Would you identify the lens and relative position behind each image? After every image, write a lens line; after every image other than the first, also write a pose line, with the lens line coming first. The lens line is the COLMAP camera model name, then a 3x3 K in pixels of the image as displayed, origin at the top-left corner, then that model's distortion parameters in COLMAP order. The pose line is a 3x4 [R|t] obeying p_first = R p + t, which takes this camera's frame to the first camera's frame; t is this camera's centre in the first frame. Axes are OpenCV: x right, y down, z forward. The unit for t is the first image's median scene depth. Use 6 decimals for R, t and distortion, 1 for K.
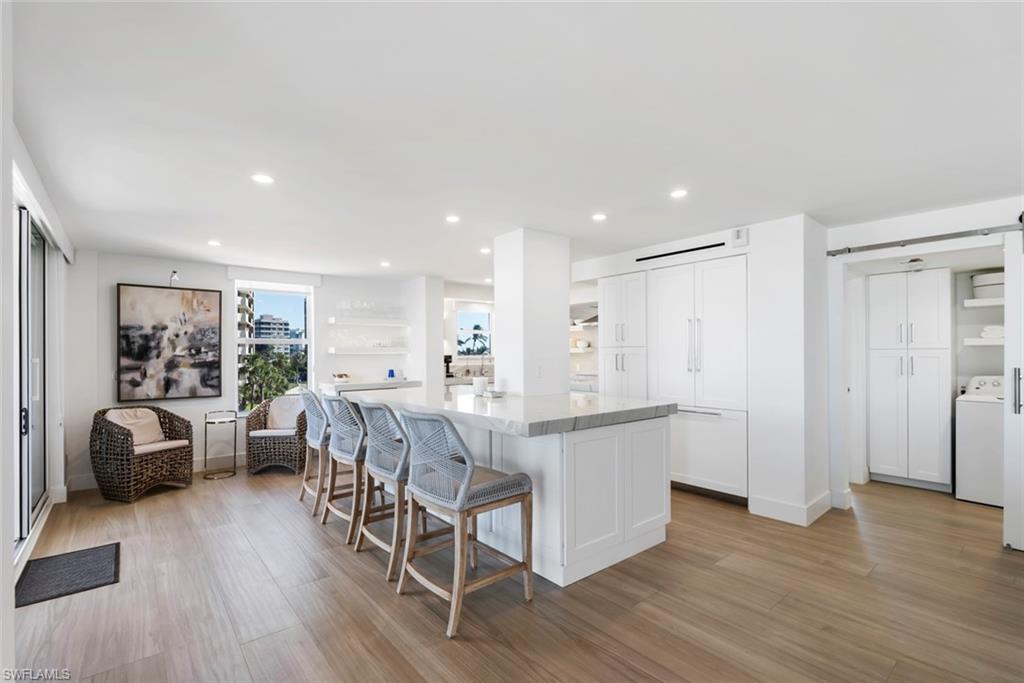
lens RADIAL K [[462.3, 0, 524.8], [0, 462.3, 350.1], [0, 0, 1]] dist [-0.004169, 0.000080]
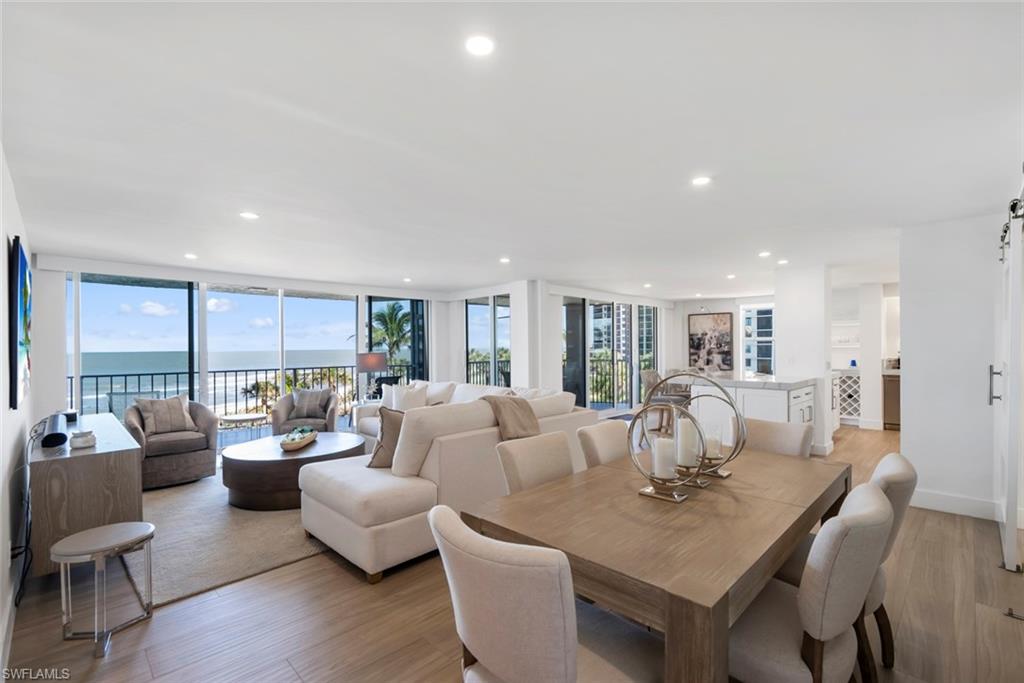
lens RADIAL K [[462.3, 0, 505.3], [0, 462.3, 344.2], [0, 0, 1]] dist [-0.004169, 0.000080]
pose [[0.071671, 0.000513, -0.997428, 1.188829], [0.009811, 0.999951, 0.001219, -0.015291], [0.997380, -0.009874, 0.071662, -0.027934]]
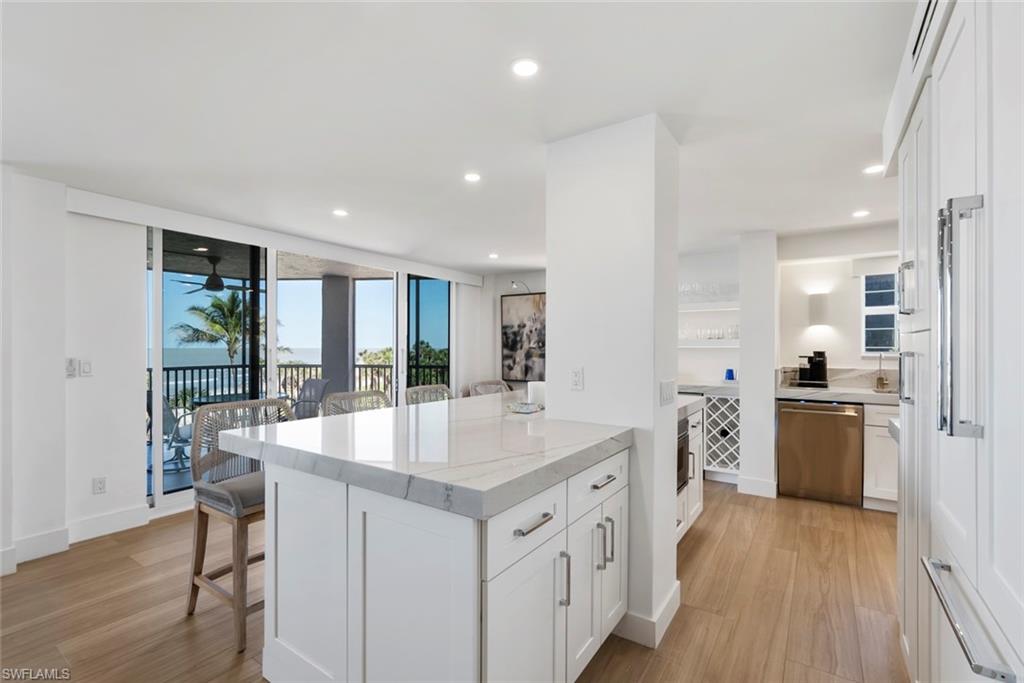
lens RADIAL K [[462.3, 0, 506.0], [0, 462.3, 345.9], [0, 0, 1]] dist [-0.004169, 0.000080]
pose [[0.257552, 0.005061, -0.966251, 0.455180], [0.000088, 0.999986, 0.005261, 0.000721], [0.966264, -0.001440, 0.257548, 0.621953]]
